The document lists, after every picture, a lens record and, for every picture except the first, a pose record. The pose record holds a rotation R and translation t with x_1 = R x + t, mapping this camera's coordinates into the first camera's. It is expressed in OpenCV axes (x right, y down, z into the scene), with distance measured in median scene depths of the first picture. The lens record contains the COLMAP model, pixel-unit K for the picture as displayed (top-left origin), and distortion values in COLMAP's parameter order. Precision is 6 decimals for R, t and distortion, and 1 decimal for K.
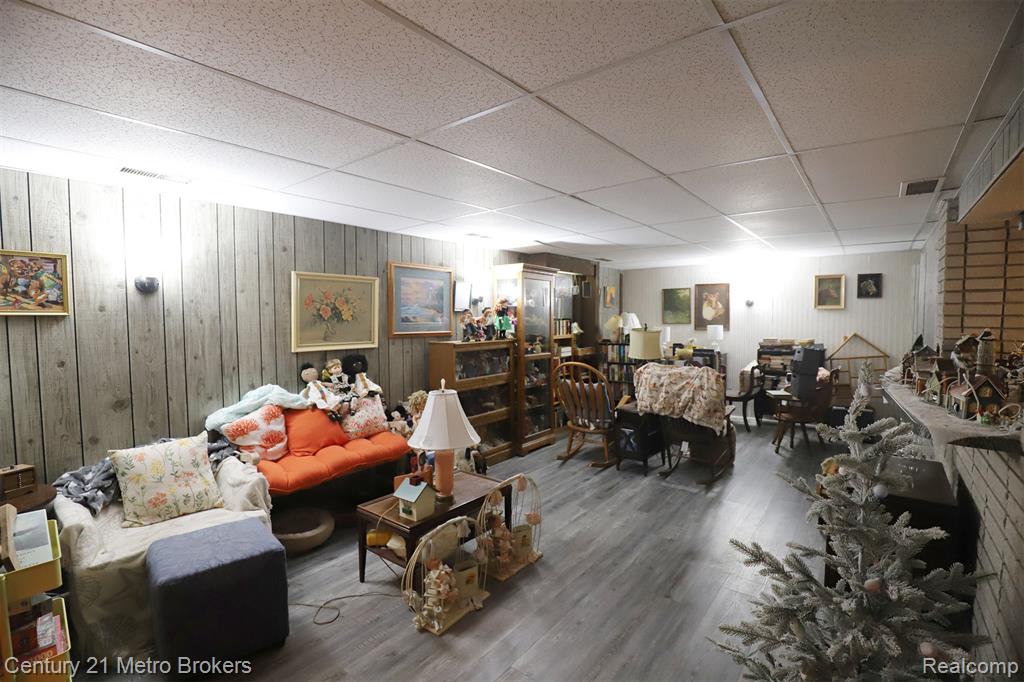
lens RADIAL K [[472.1, 0, 513.3], [0, 472.1, 341.5], [0, 0, 1]] dist [-0.029735, 0.002742]
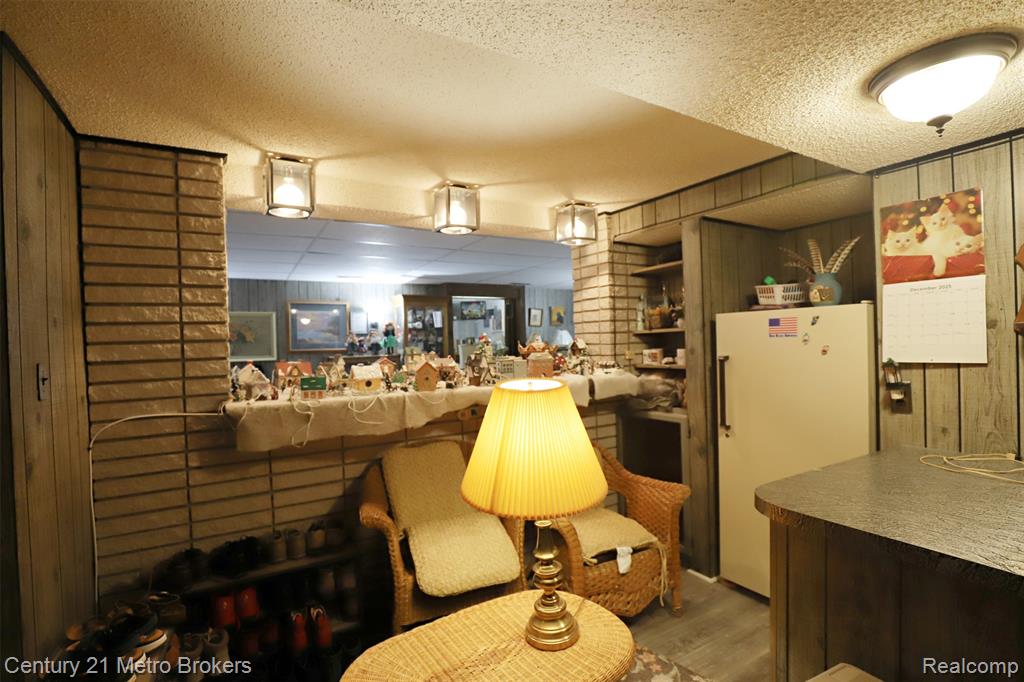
lens RADIAL K [[472.1, 0, 508.3], [0, 472.1, 346.0], [0, 0, 1]] dist [-0.029735, 0.002742]
pose [[0.930469, -0.020932, -0.365771, 0.907146], [0.006145, 0.999118, -0.041544, 0.033618], [0.366318, 0.036407, 0.929777, -0.089528]]
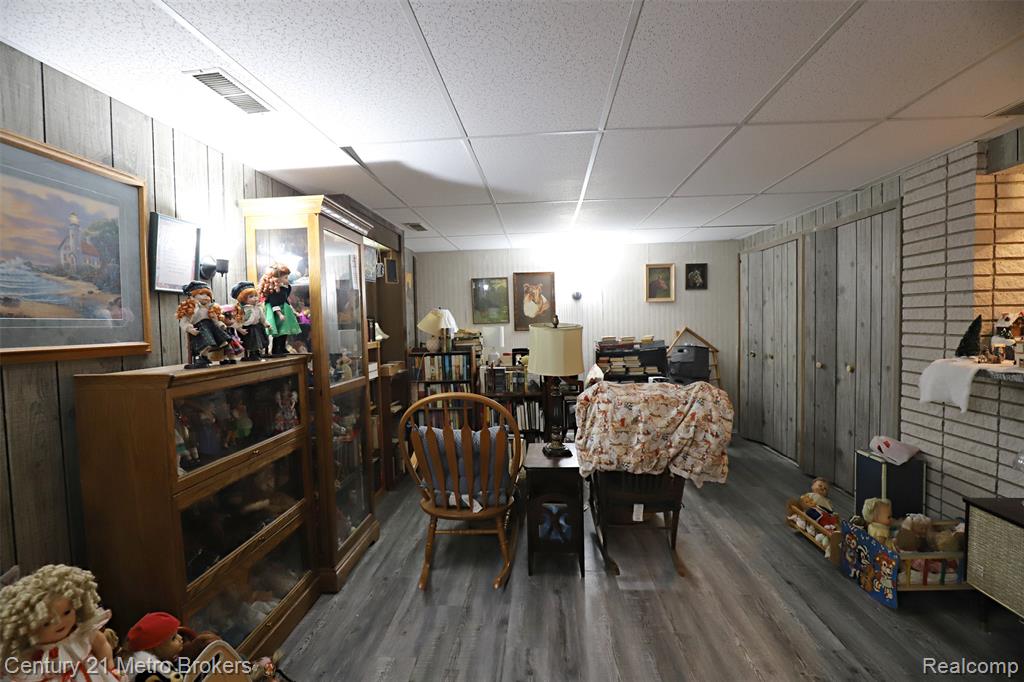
lens RADIAL K [[472.1, 0, 509.2], [0, 472.1, 342.2], [0, 0, 1]] dist [-0.029735, 0.002742]
pose [[0.827239, -0.041207, 0.560337, -0.114660], [0.051824, 0.998652, -0.003069, -0.006295], [-0.559455, 0.031577, 0.828259, 0.605526]]
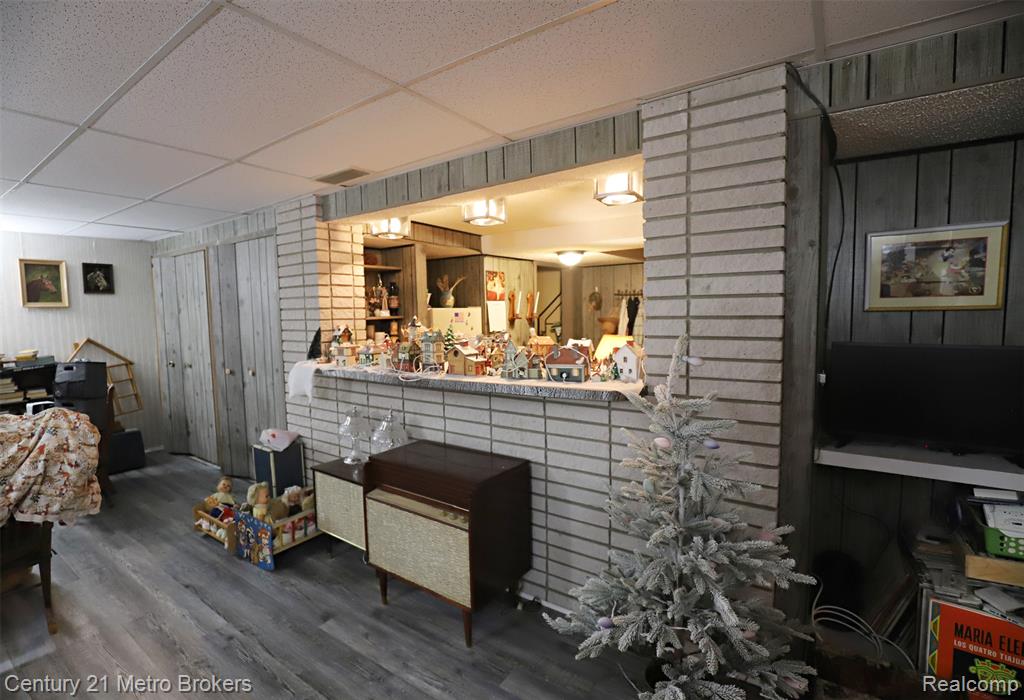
lens RADIAL K [[484.2, 0, 496.3], [0, 484.2, 351.7], [0, 0, 1]] dist [-0.029186, 0.002768]
pose [[-0.036603, -0.078015, 0.996280, -0.120148], [0.073877, 0.994009, 0.080551, -0.013510], [-0.996595, 0.076551, -0.030620, 0.490920]]
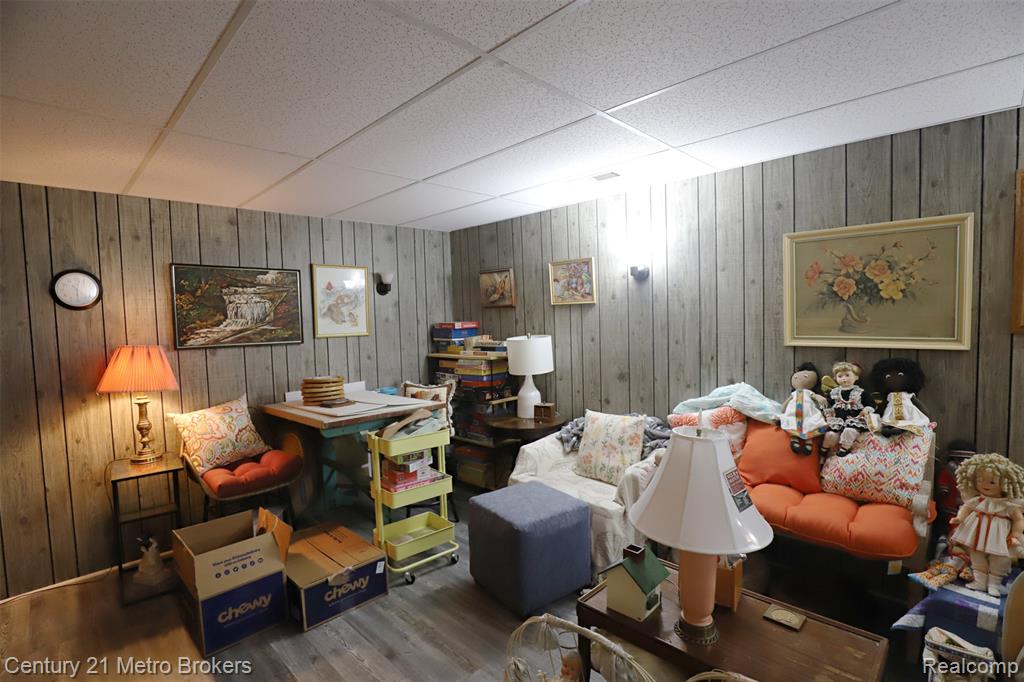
lens RADIAL K [[472.1, 0, 507.2], [0, 472.1, 344.4], [0, 0, 1]] dist [-0.029735, 0.002742]
pose [[-0.106068, 0.060170, -0.992537, 0.255274], [-0.031155, 0.997476, 0.063799, -0.010113], [0.993871, 0.037689, -0.103926, 0.549336]]
